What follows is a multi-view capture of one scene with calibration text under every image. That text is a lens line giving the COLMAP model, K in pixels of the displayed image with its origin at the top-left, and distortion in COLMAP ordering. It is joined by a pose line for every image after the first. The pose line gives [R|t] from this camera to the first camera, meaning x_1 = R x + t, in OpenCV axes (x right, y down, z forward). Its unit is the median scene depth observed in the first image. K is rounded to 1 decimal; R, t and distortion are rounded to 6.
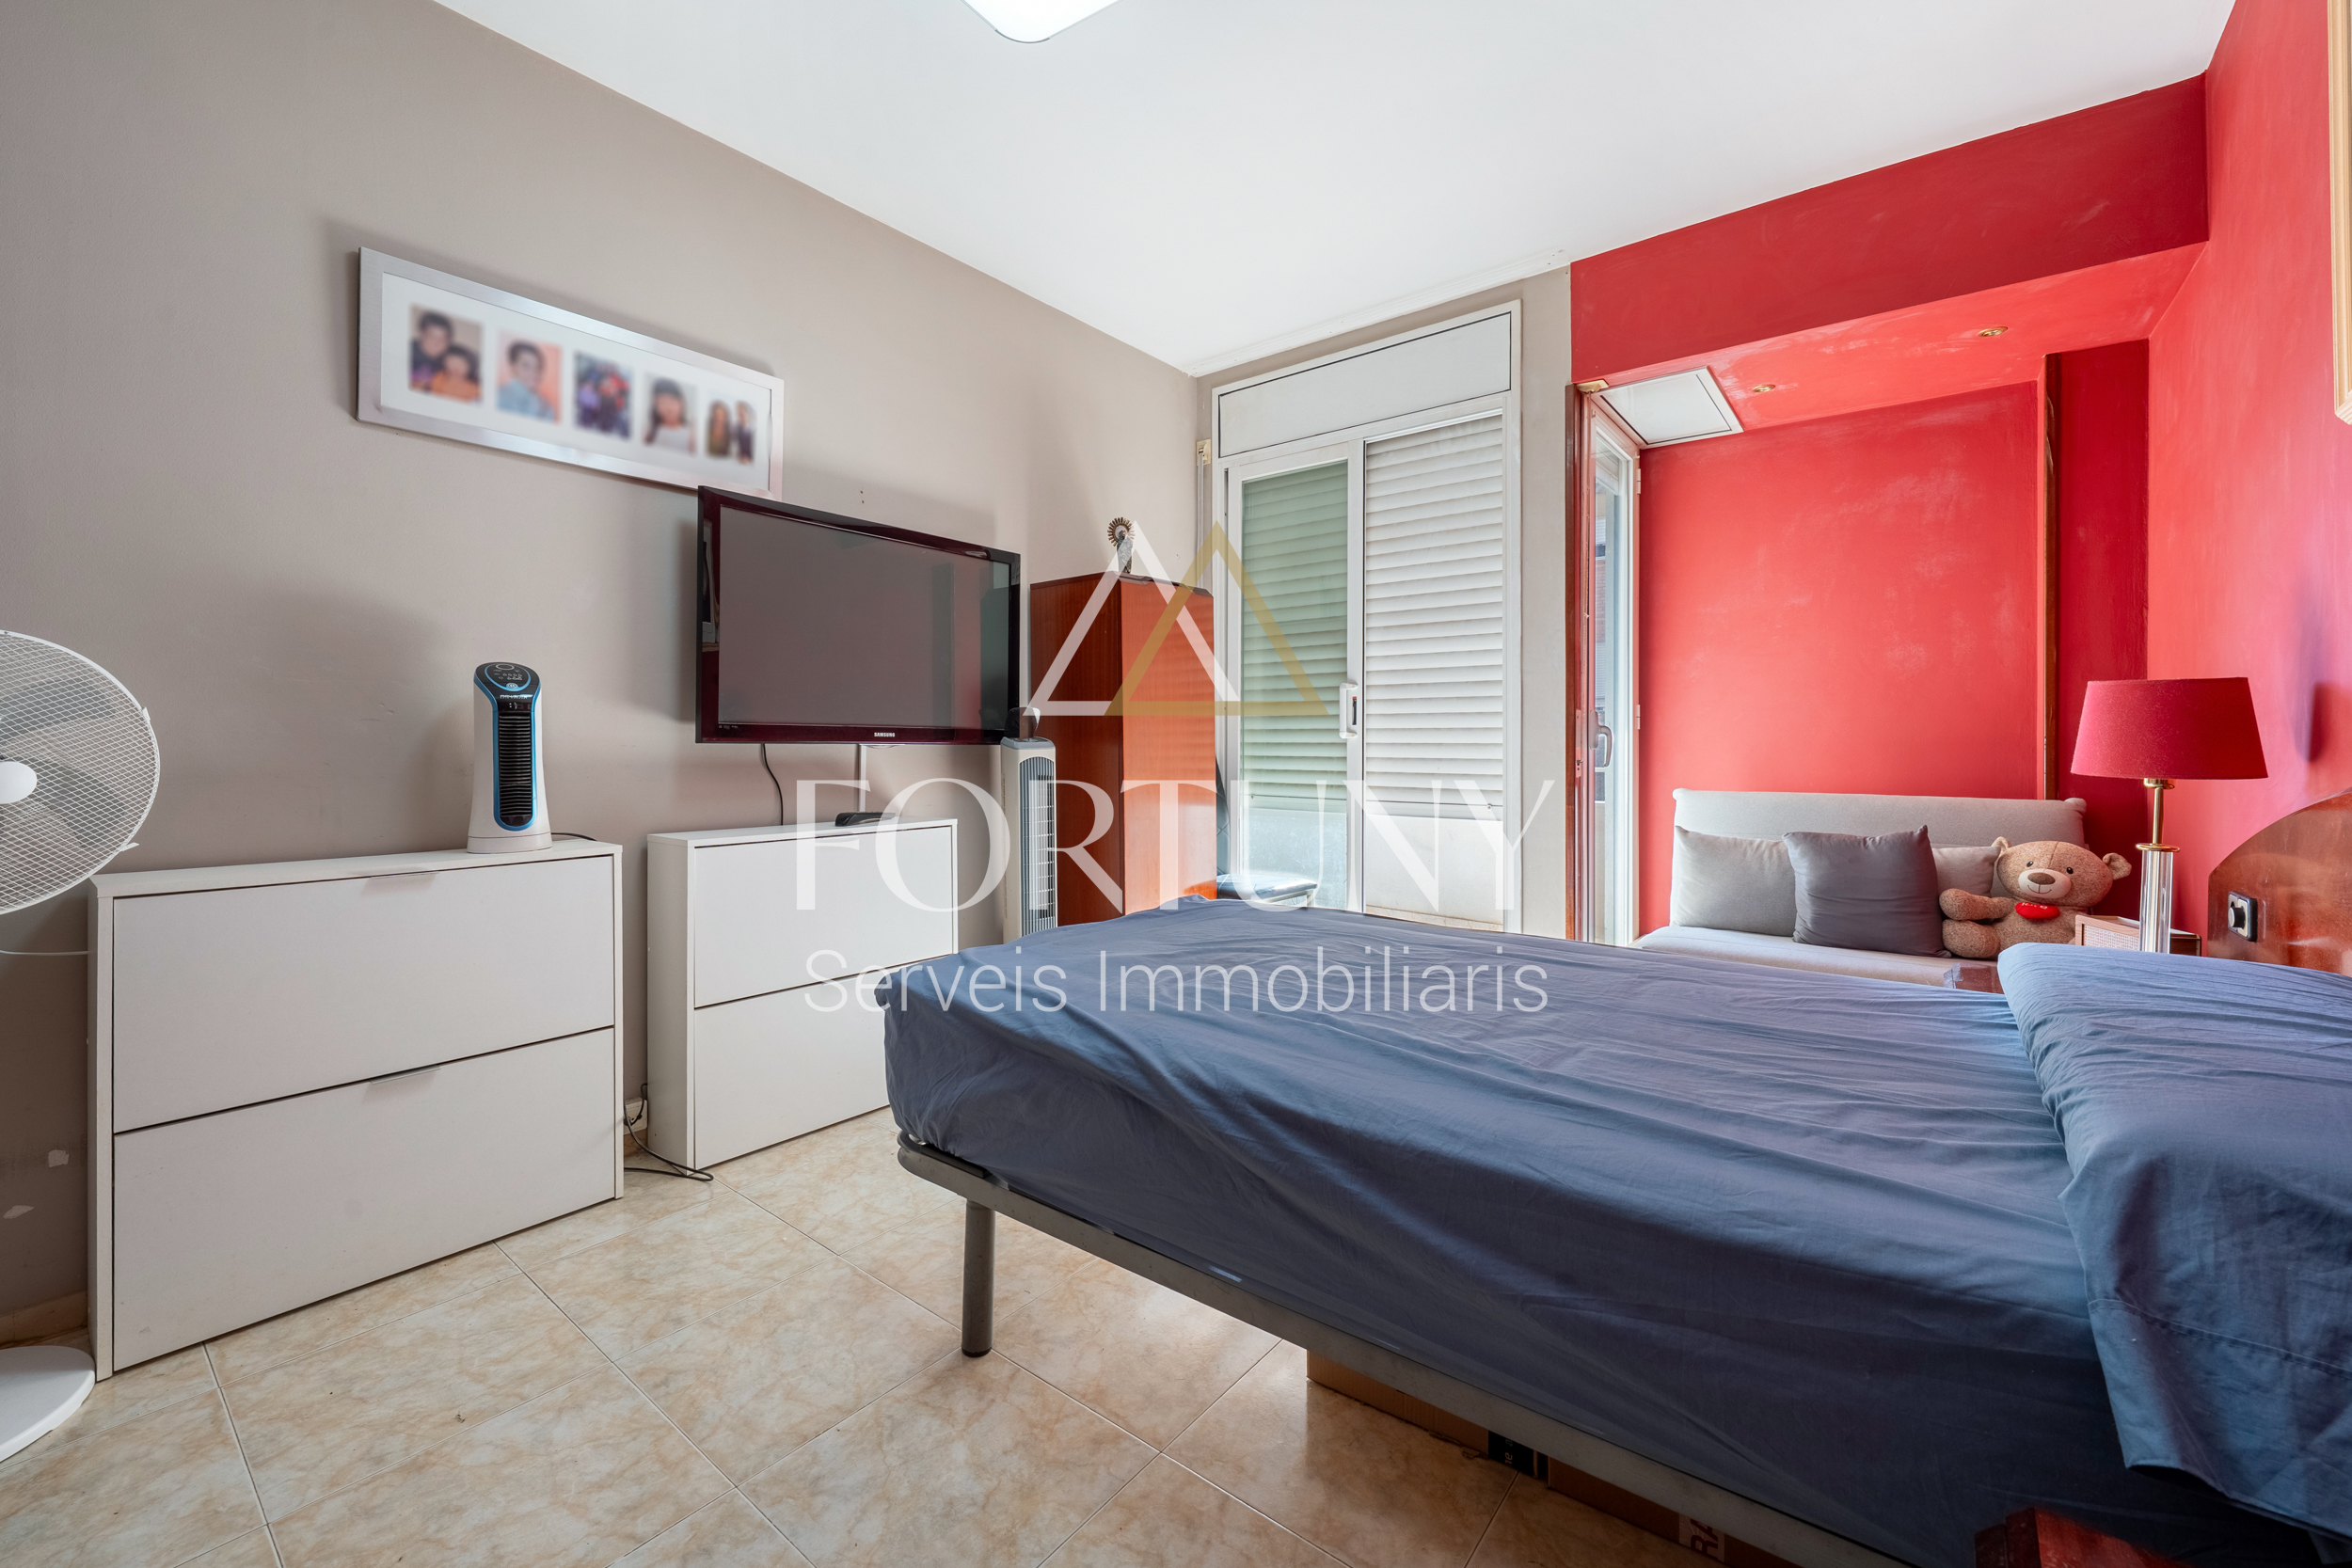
lens RADIAL K [[924.5, 0, 1163.6], [0, 924.5, 748.1], [0, 0, 1]] dist [0.000403, -0.000385]
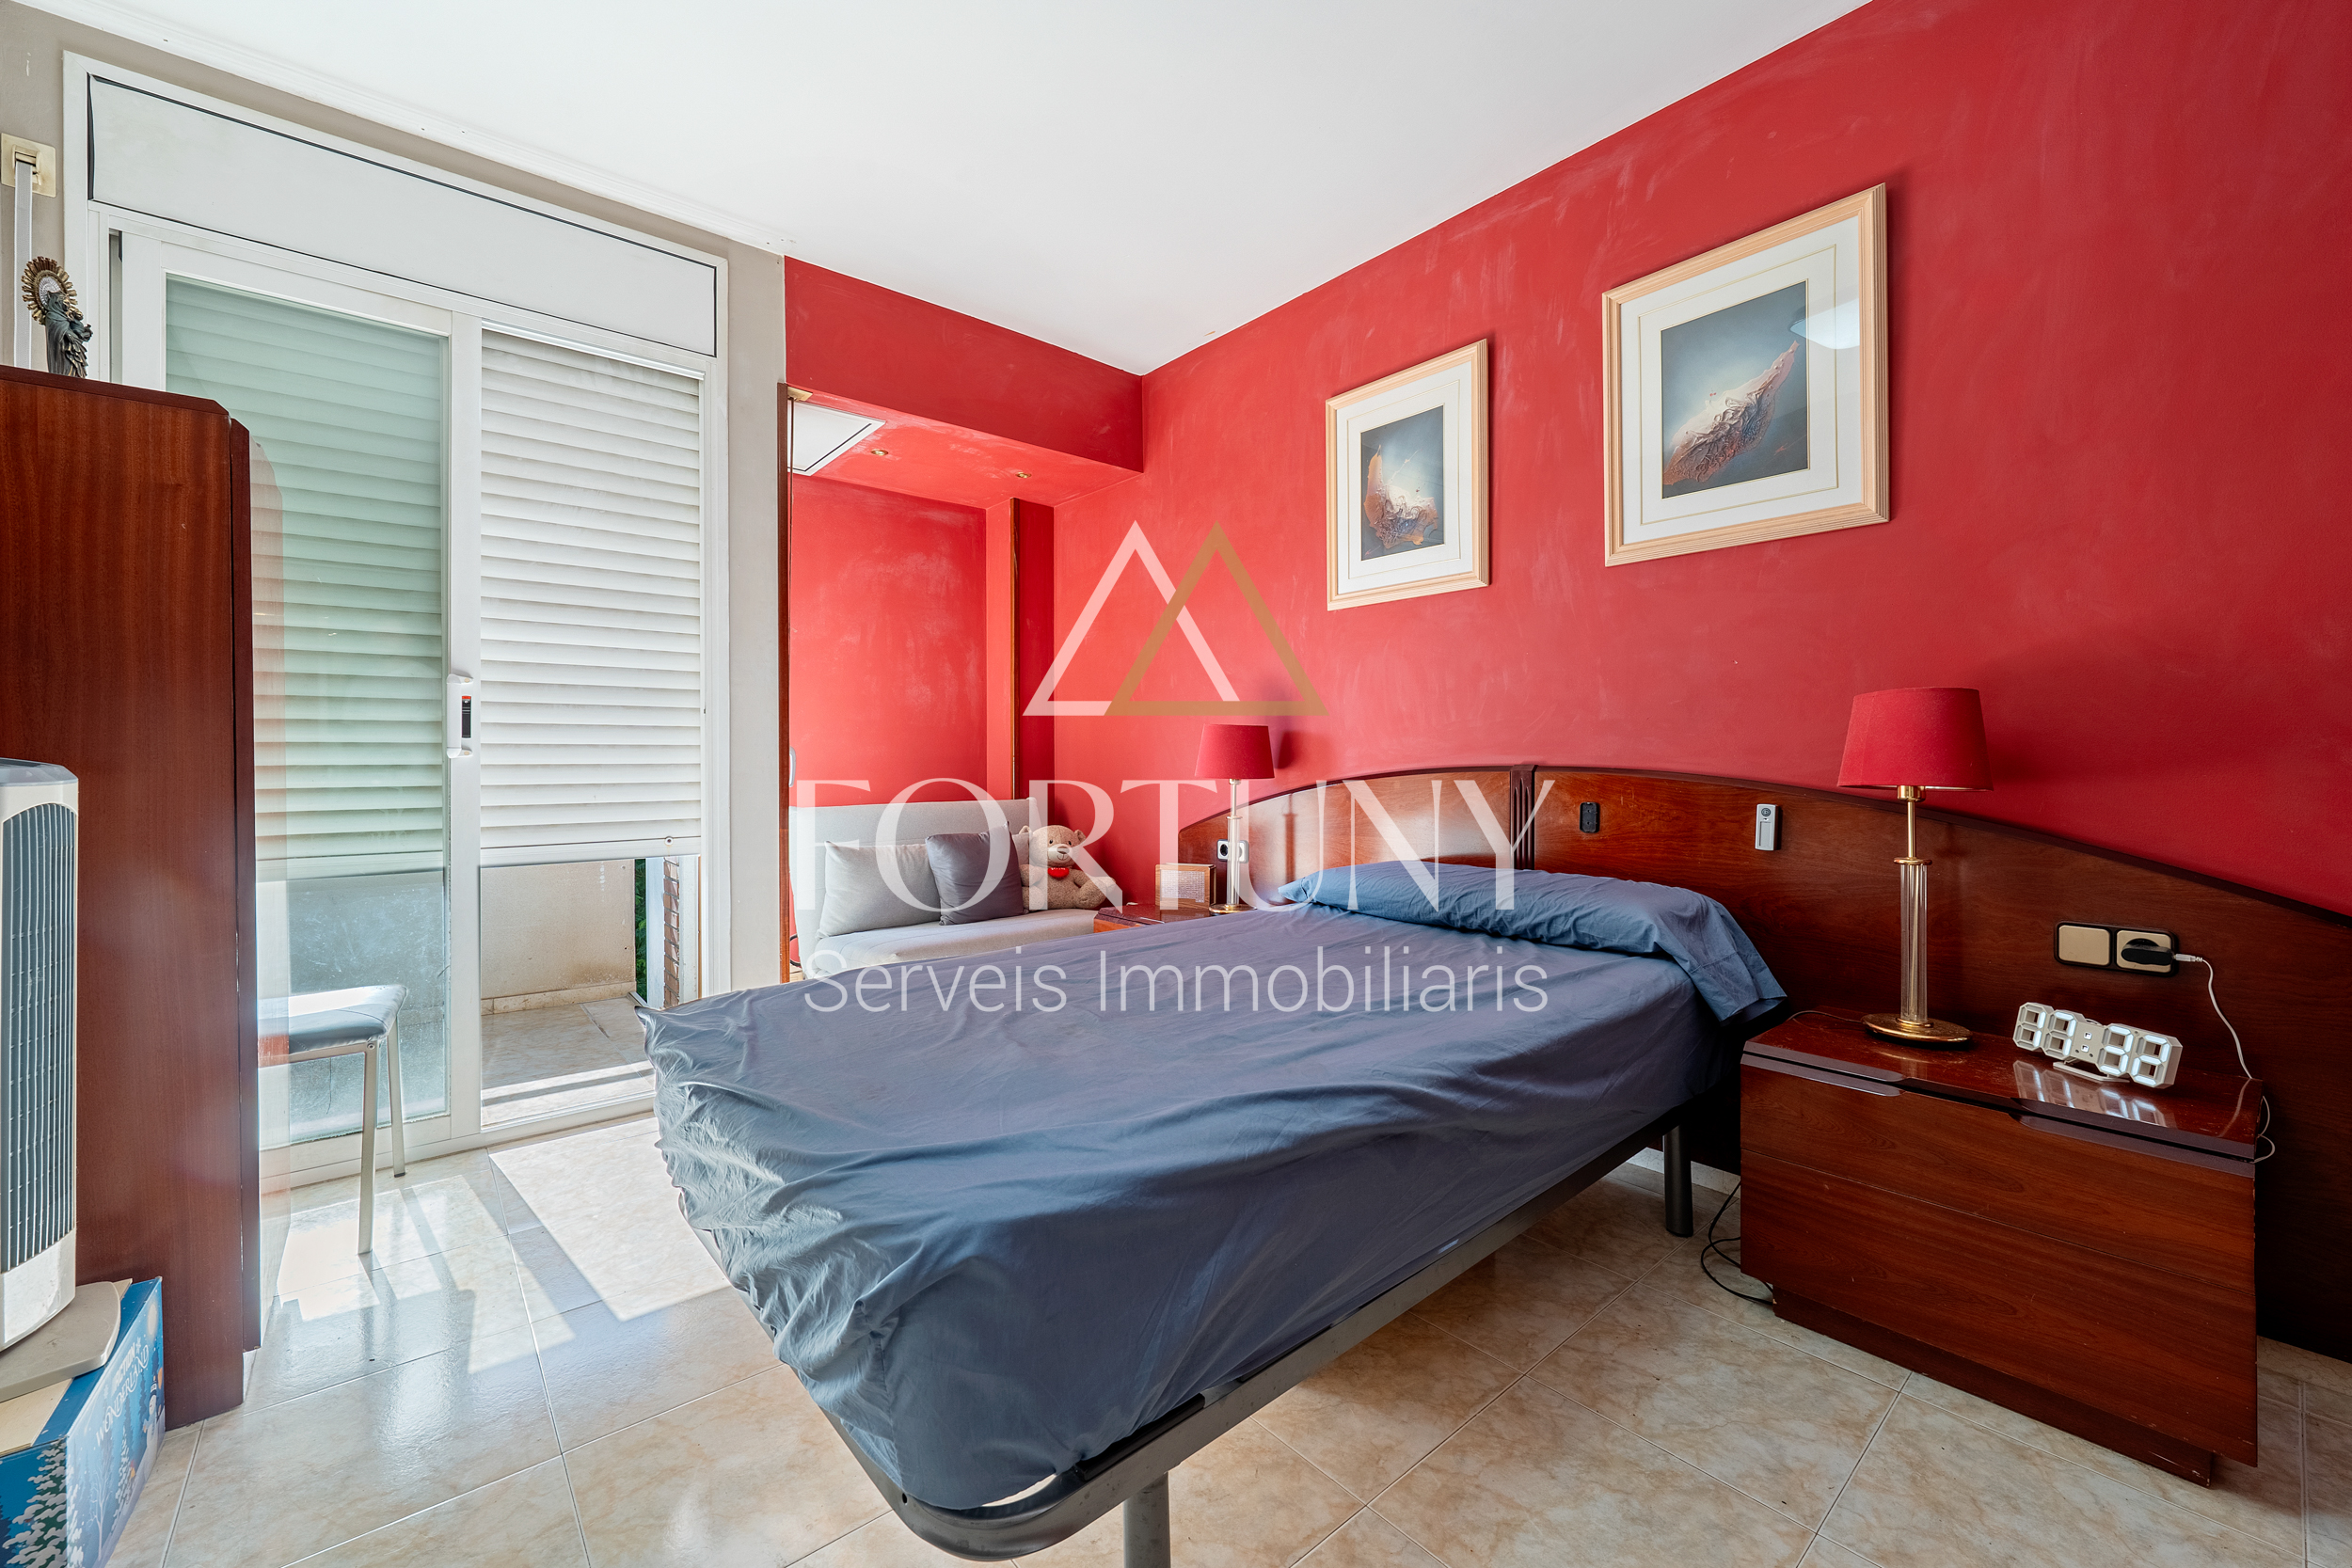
lens RADIAL K [[924.5, 0, 1176.8], [0, 924.5, 766.6], [0, 0, 1]] dist [0.000403, -0.000385]
pose [[0.199291, -0.008923, 0.979900, -0.366402], [0.011053, 0.999915, 0.006857, -0.003122], [-0.979878, 0.009465, 0.199373, 0.376193]]
